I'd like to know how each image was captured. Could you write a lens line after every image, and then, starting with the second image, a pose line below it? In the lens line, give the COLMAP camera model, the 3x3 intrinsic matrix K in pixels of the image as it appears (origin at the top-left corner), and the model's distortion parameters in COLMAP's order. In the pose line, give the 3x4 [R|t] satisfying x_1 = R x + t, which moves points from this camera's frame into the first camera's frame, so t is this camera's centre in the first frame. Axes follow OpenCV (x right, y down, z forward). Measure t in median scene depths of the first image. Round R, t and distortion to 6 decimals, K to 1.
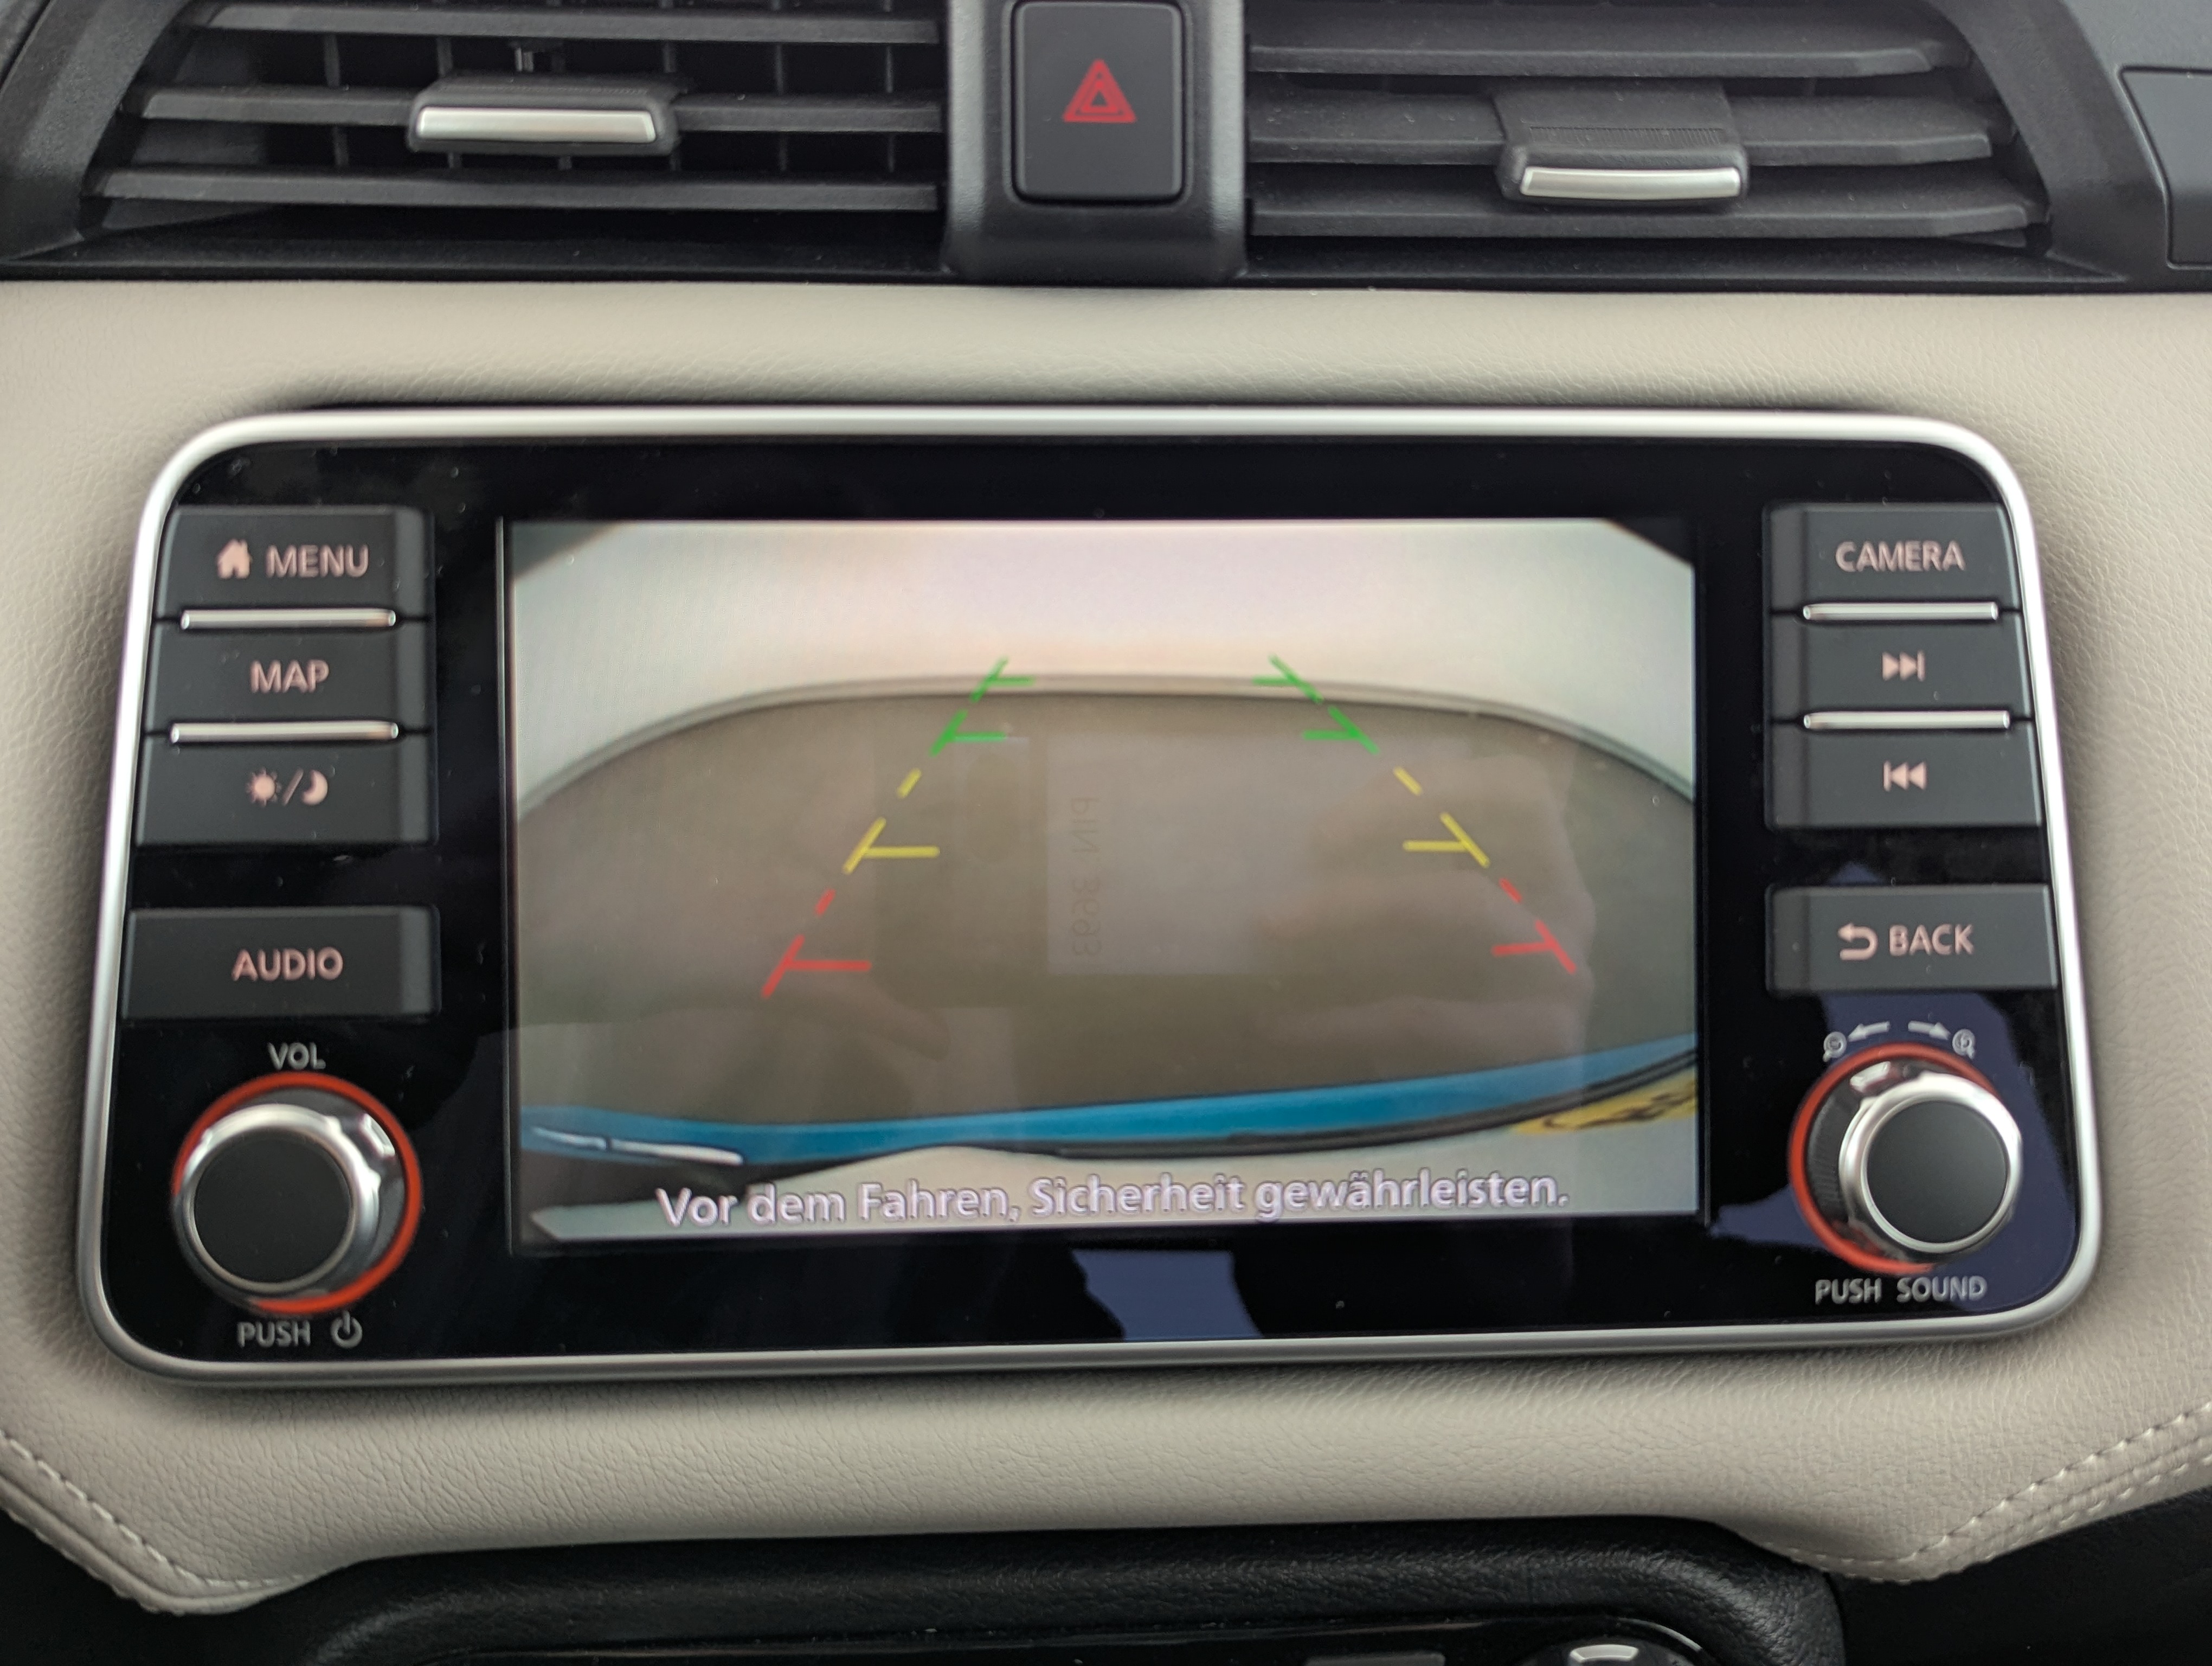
lens RADIAL K [[2065.2, 0, 1153.9], [0, 2065.2, 805.9], [0, 0, 1]] dist [0.038173, 0.000000]
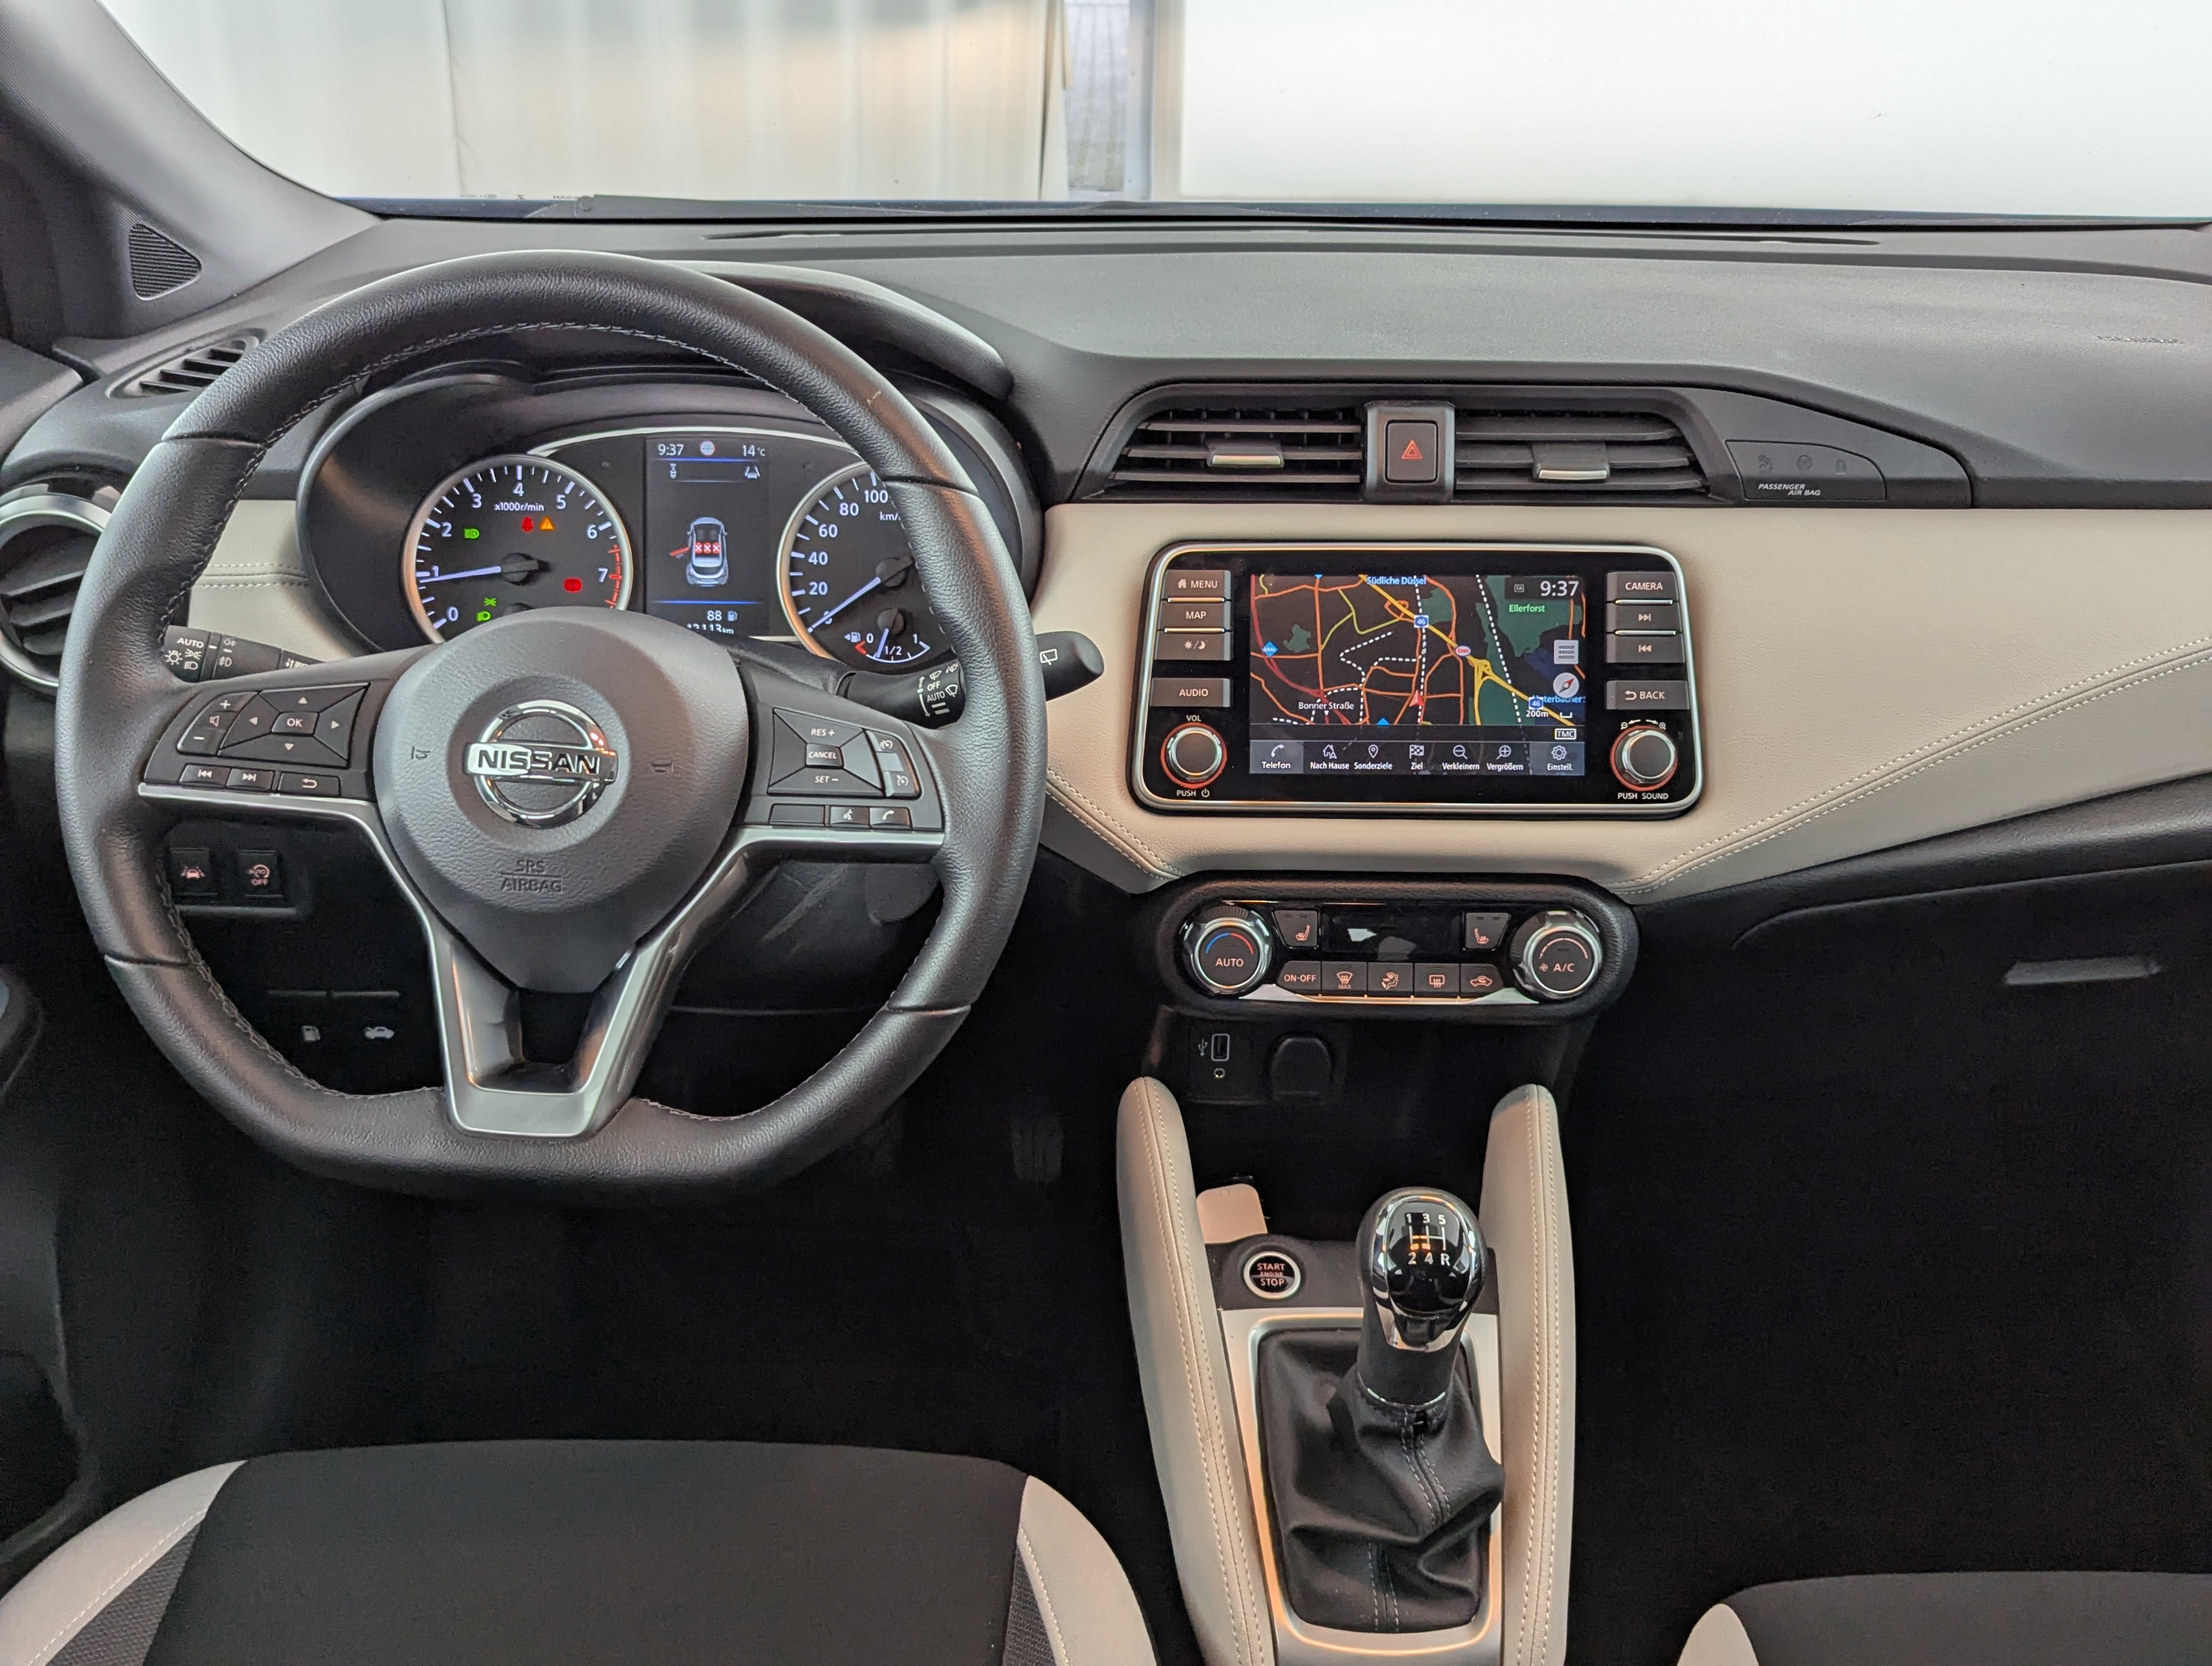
lens RADIAL K [[2065.2, 0, 1114.7], [0, 2065.2, 842.3], [0, 0, 1]] dist [0.038173, 0.000000]
pose [[0.997331, 0.016104, -0.071214, -0.270145], [-0.018230, 0.999404, -0.029301, 0.420641], [0.070700, 0.030521, 0.997031, -2.477470]]
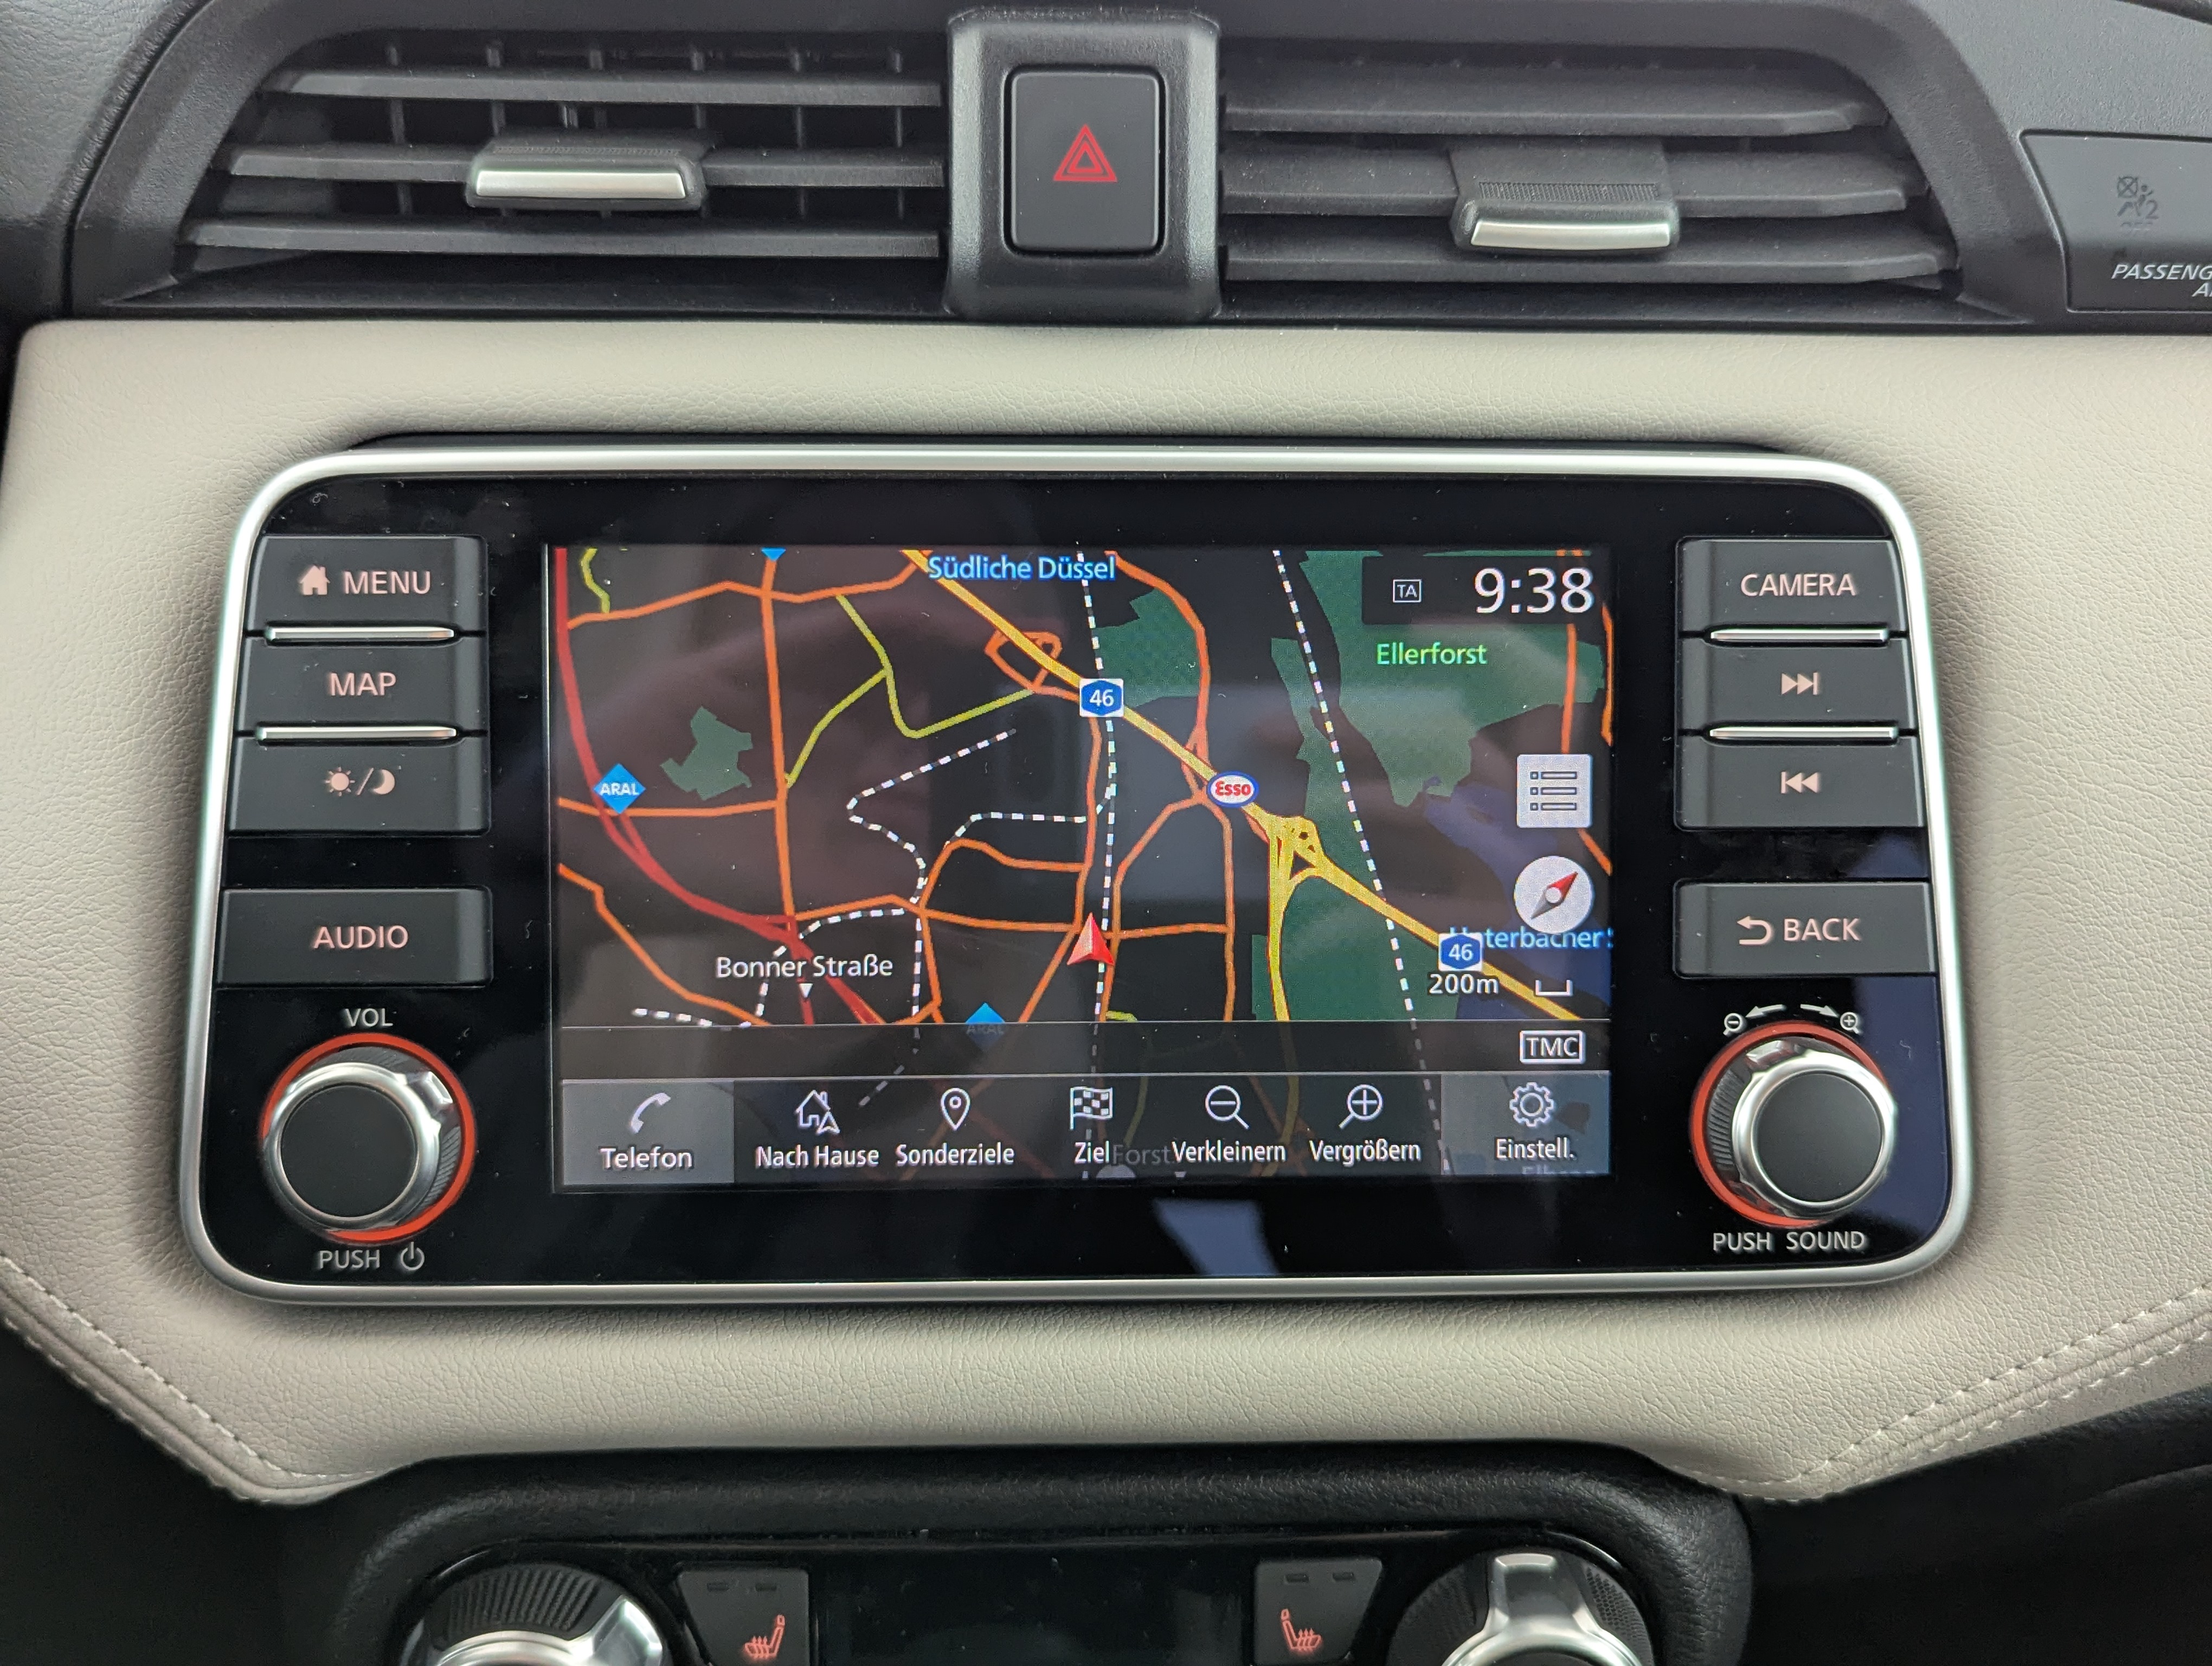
lens RADIAL K [[2065.2, 0, 1147.7], [0, 2065.2, 795.1], [0, 0, 1]] dist [0.038173, 0.000000]
pose [[0.999716, 0.009549, -0.021821, 0.035453], [-0.009057, 0.999705, 0.022545, -0.028836], [0.022029, -0.022341, 0.999508, -0.115379]]
